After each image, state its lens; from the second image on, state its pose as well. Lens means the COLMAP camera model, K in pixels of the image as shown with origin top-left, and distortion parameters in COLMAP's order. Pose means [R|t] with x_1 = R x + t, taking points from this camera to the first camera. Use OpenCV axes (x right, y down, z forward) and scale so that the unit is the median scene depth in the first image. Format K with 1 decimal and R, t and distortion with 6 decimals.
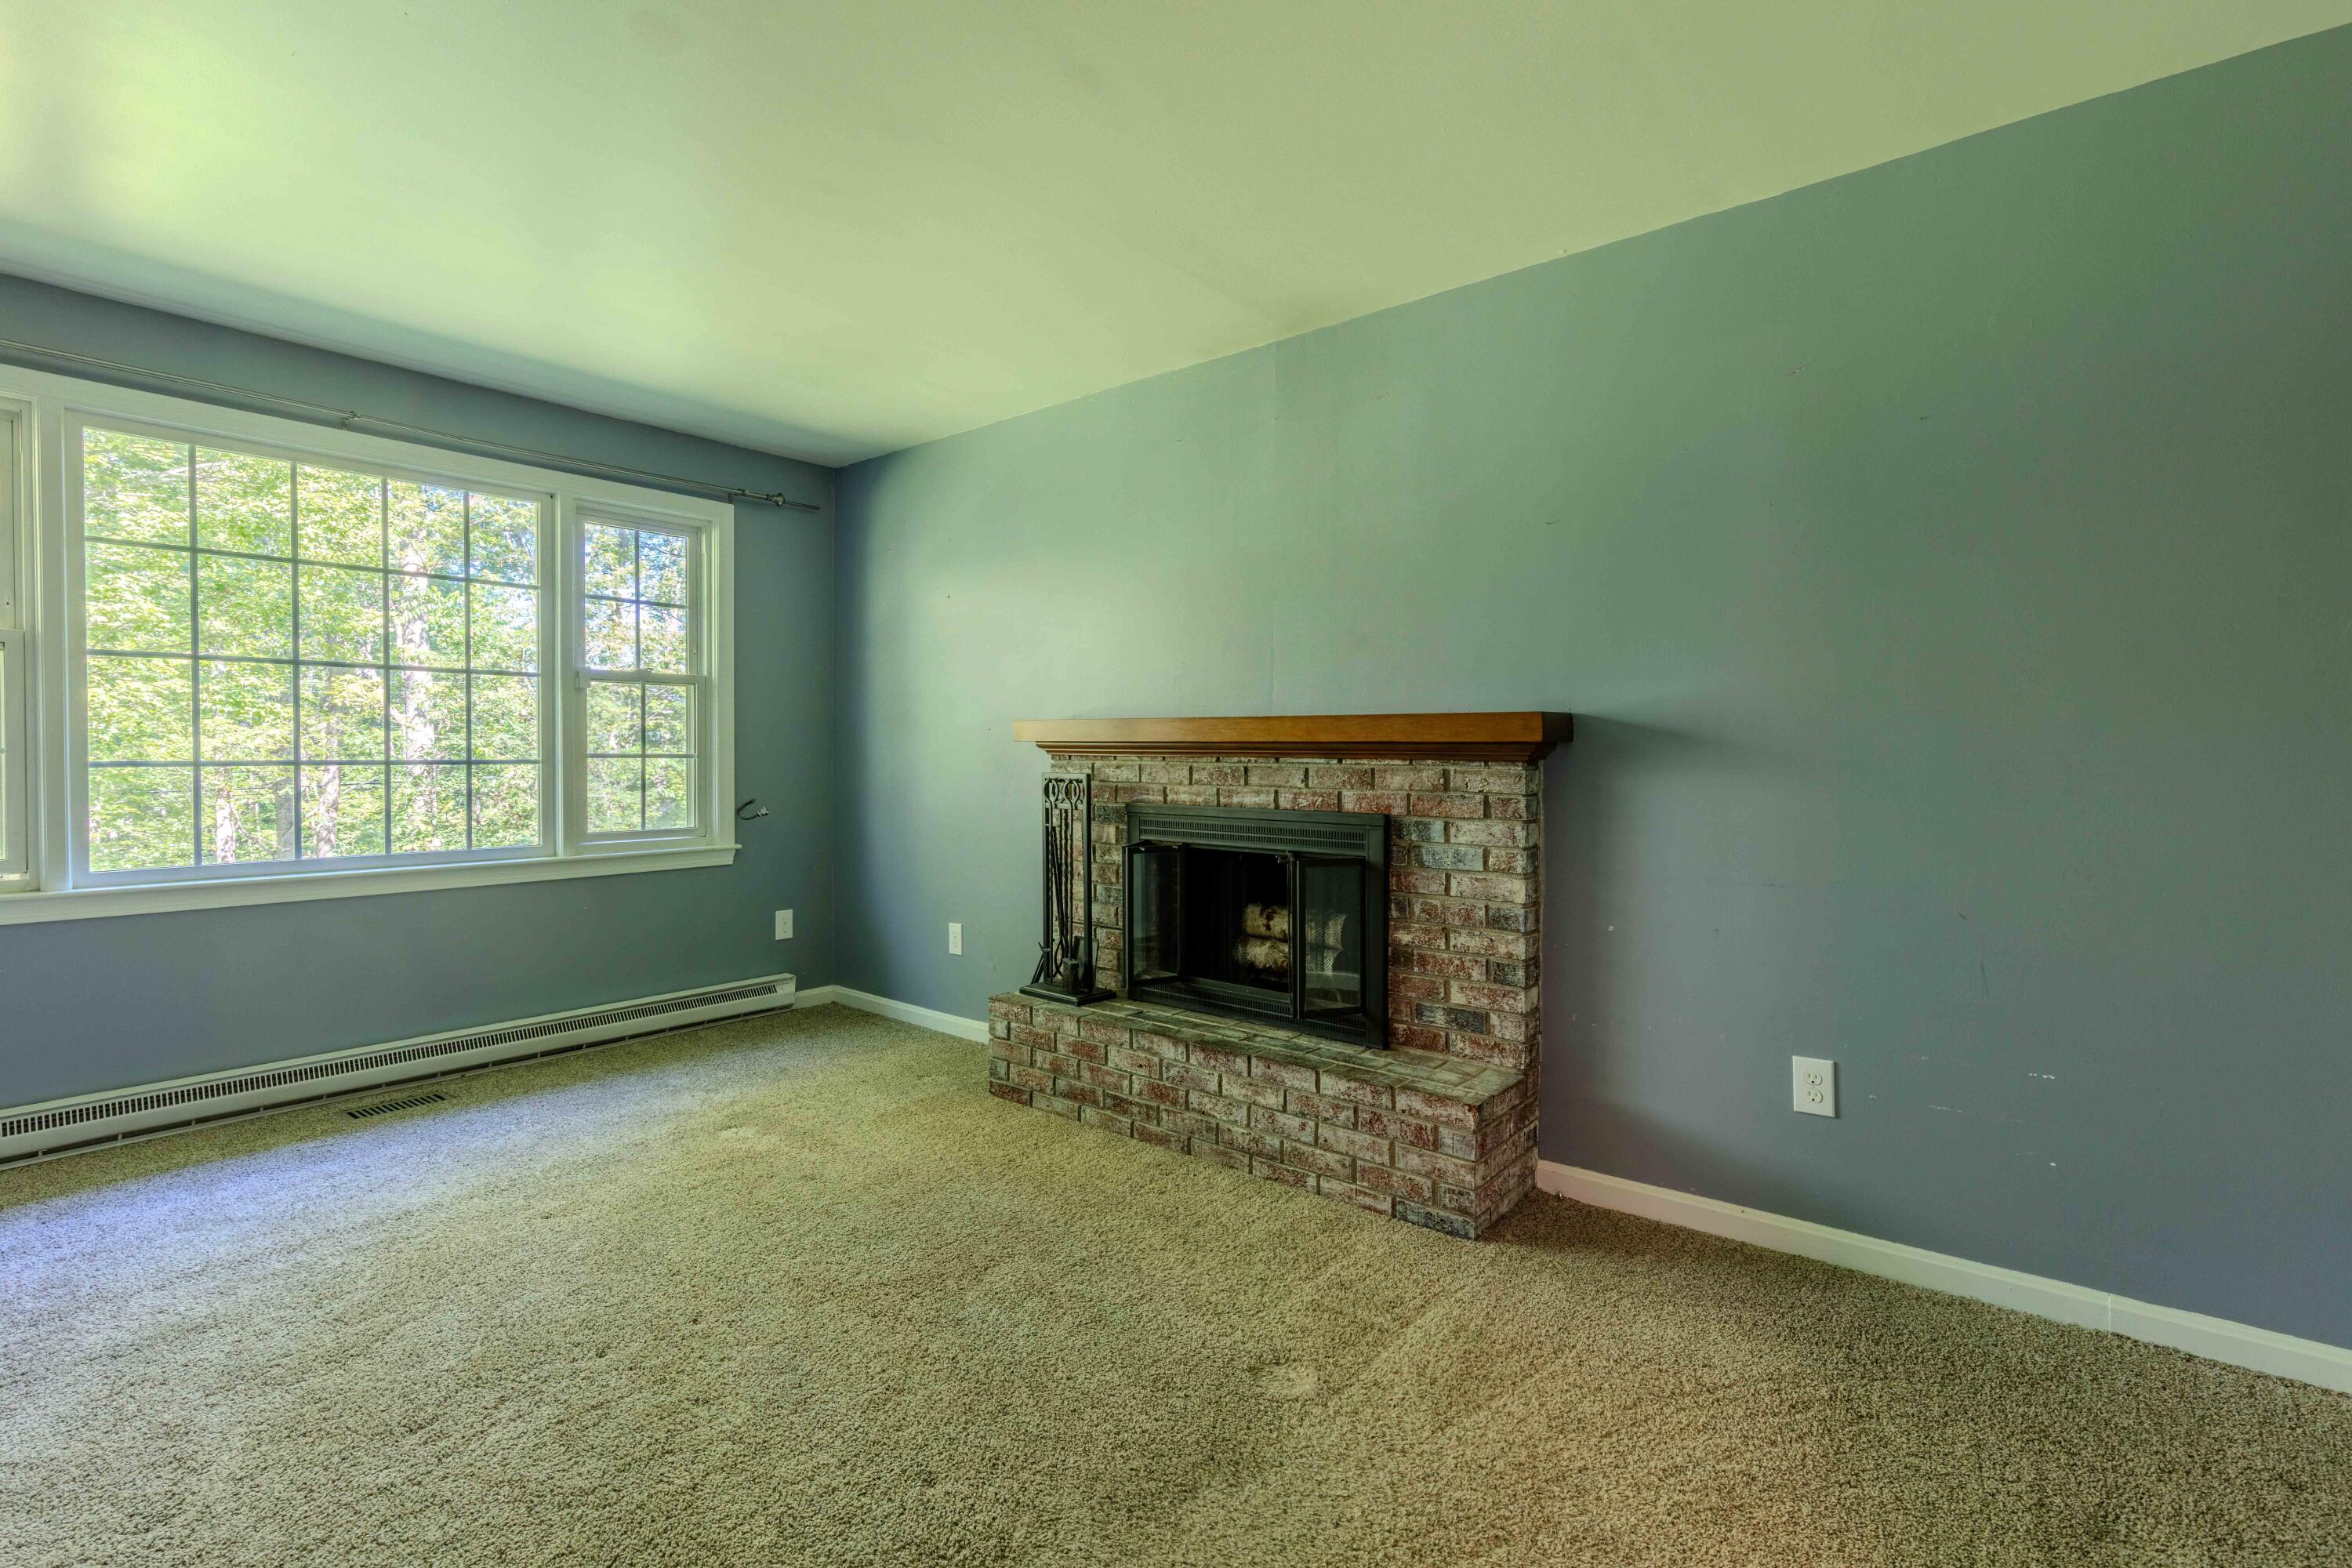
lens RADIAL K [[1094.8, 0, 1169.4], [0, 1094.8, 767.6], [0, 0, 1]] dist [0.002732, -0.000145]
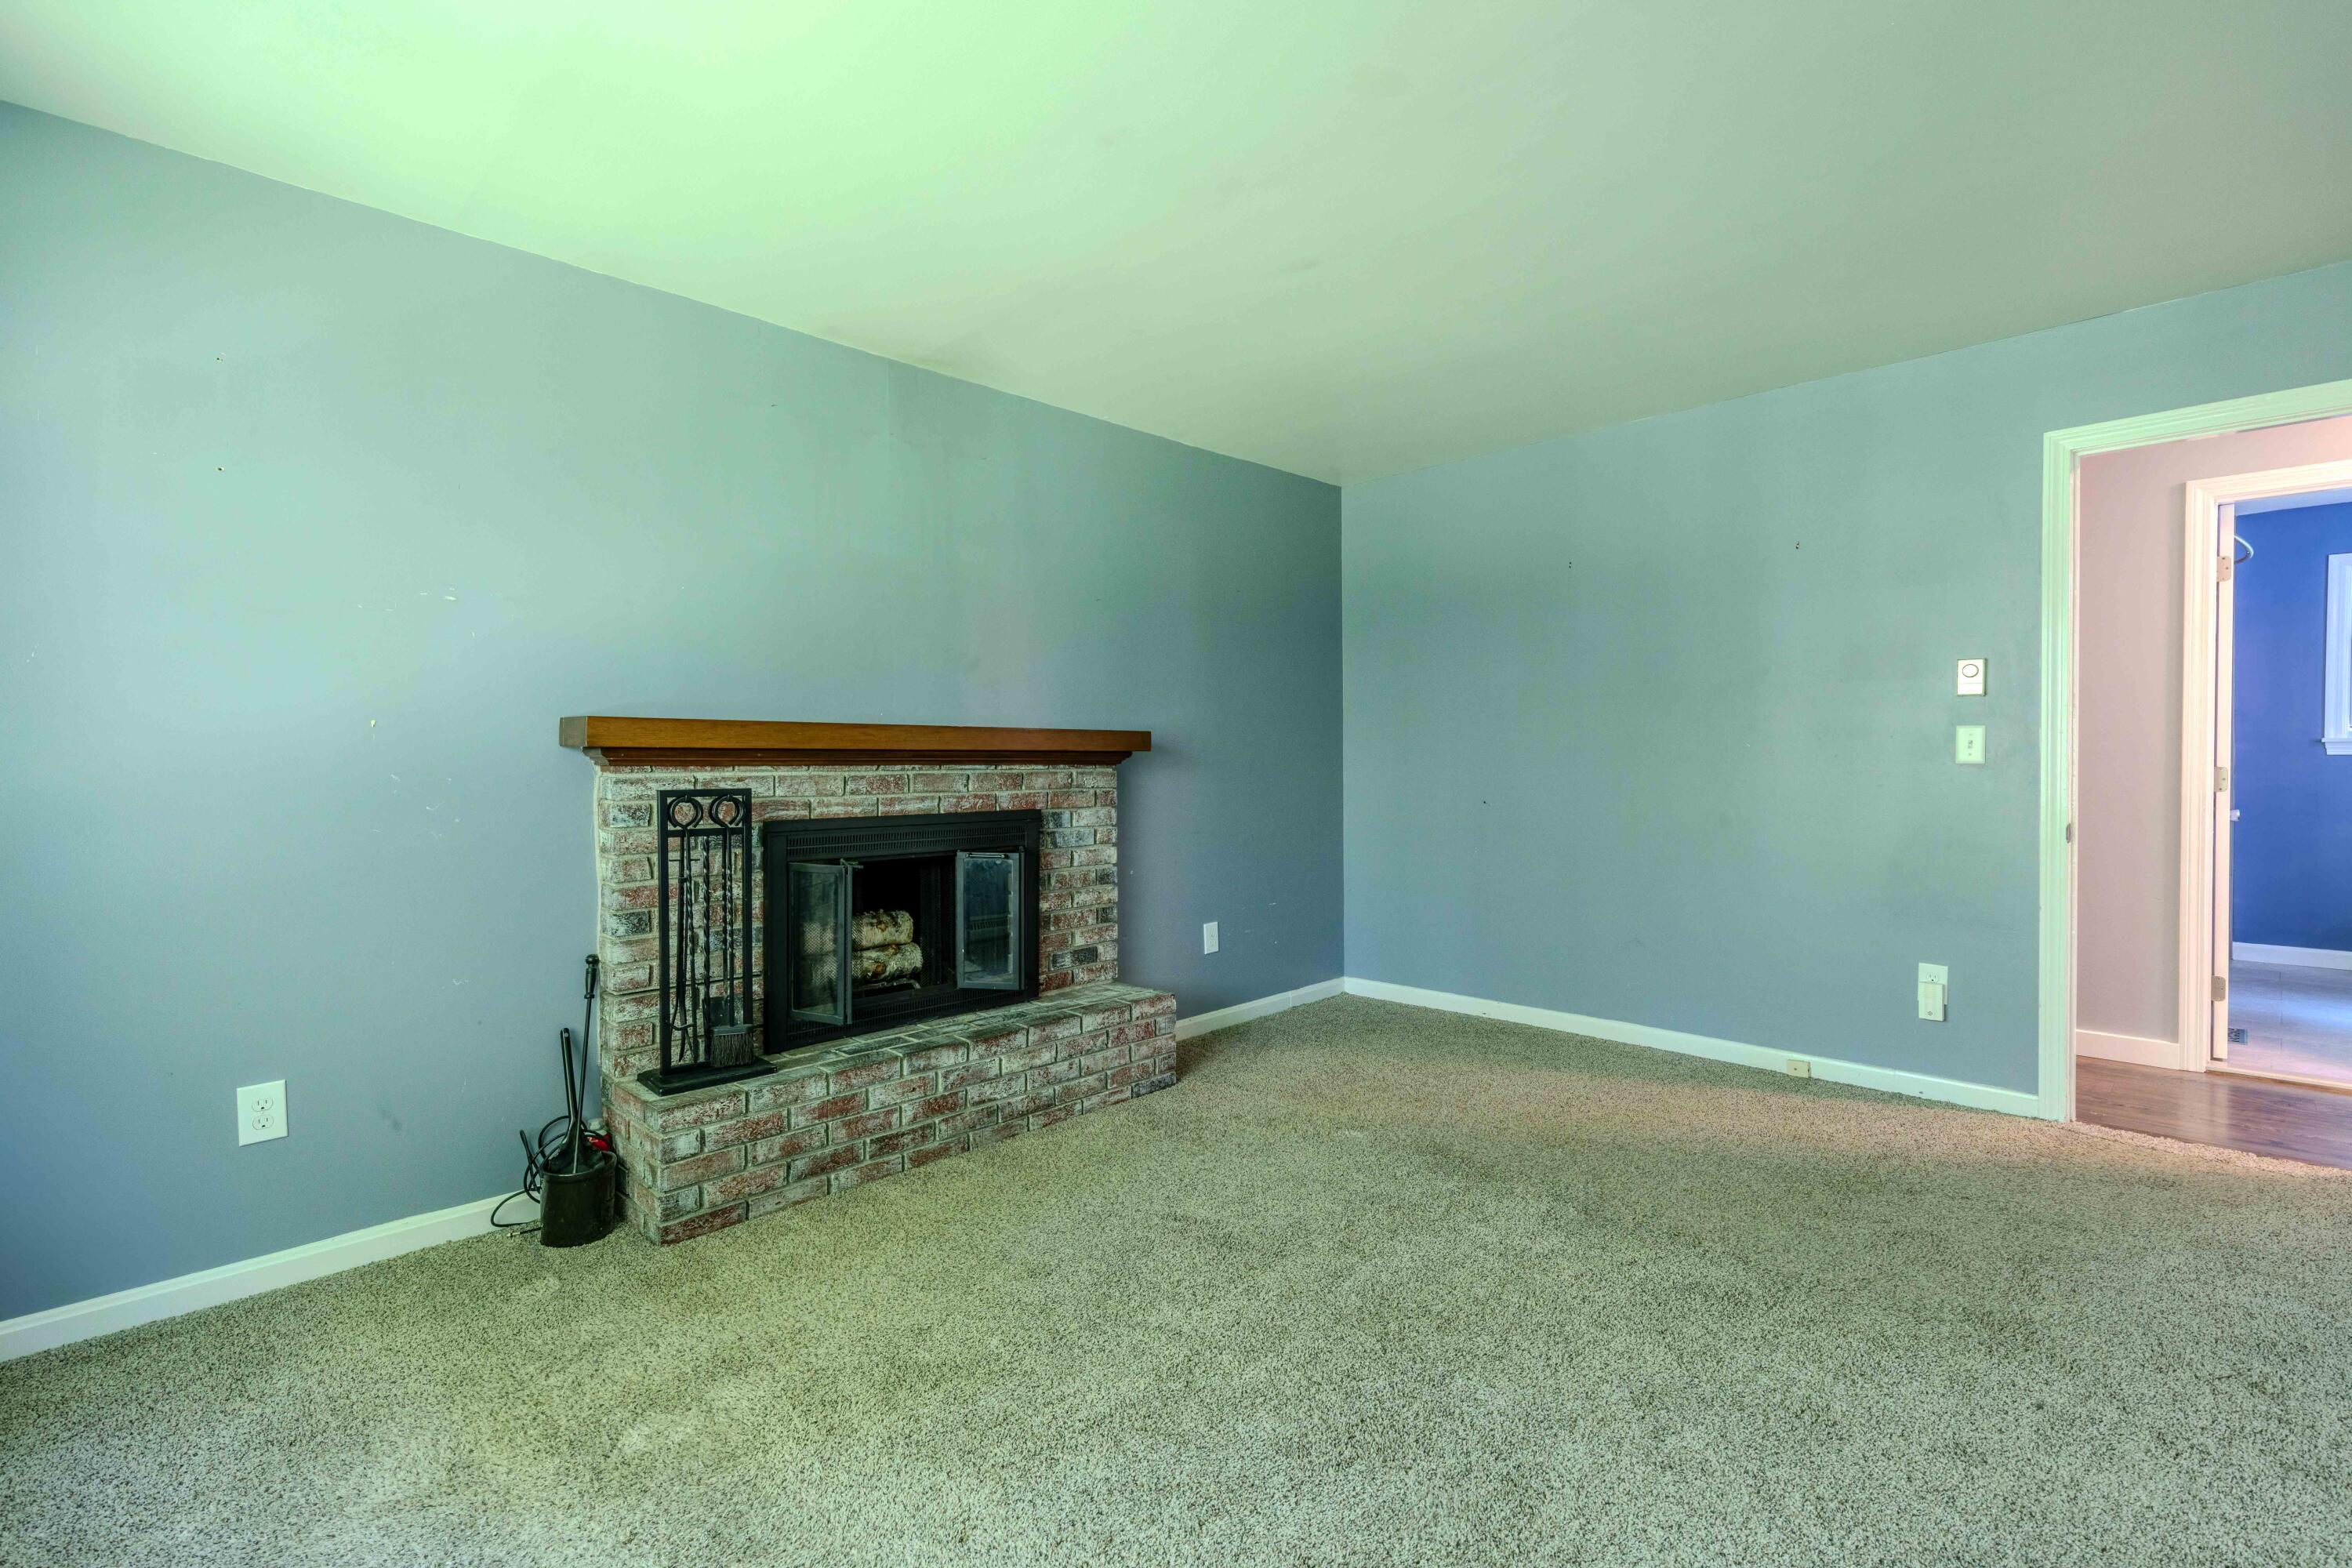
lens RADIAL K [[1094.8, 0, 1168.9], [0, 1094.8, 776.9], [0, 0, 1]] dist [0.002732, -0.000145]
pose [[0.078563, -0.018410, 0.996739, -1.043329], [0.022262, 0.999613, 0.016708, -0.011426], [-0.996661, 0.020877, 0.078943, 0.763347]]
